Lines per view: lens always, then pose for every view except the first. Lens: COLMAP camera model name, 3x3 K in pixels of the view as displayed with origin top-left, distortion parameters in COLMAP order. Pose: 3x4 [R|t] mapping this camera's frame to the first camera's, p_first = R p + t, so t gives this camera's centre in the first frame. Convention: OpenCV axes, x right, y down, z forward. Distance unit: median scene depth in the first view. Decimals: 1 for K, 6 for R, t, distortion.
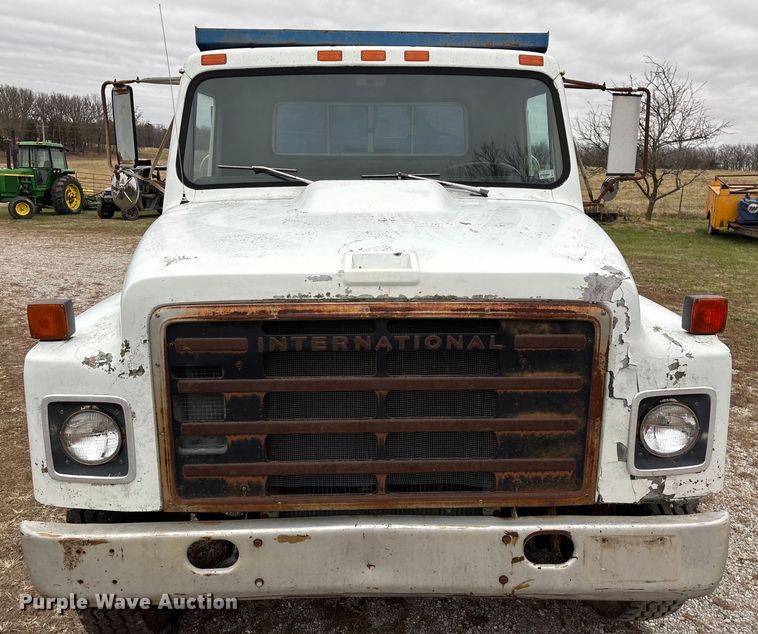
lens RADIAL K [[667.2, 0, 381.9], [0, 667.2, 293.0], [0, 0, 1]] dist [0.029224, -0.007814]
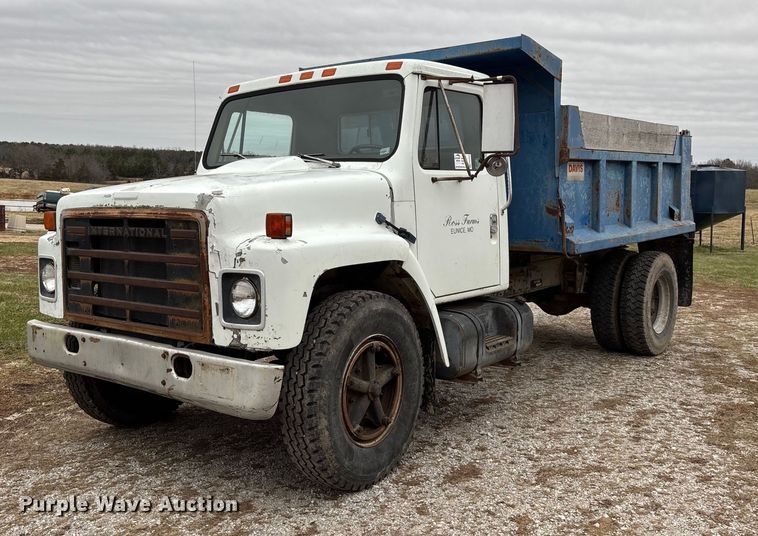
lens RADIAL K [[719.9, 0, 380.2], [0, 719.9, 248.1], [0, 0, 1]] dist [0.166067, -0.378526]
pose [[0.772035, 0.038468, -0.634415, 1.724380], [-0.119057, 0.989251, -0.084900, 0.196378], [0.624329, 0.141078, 0.768316, -0.080191]]
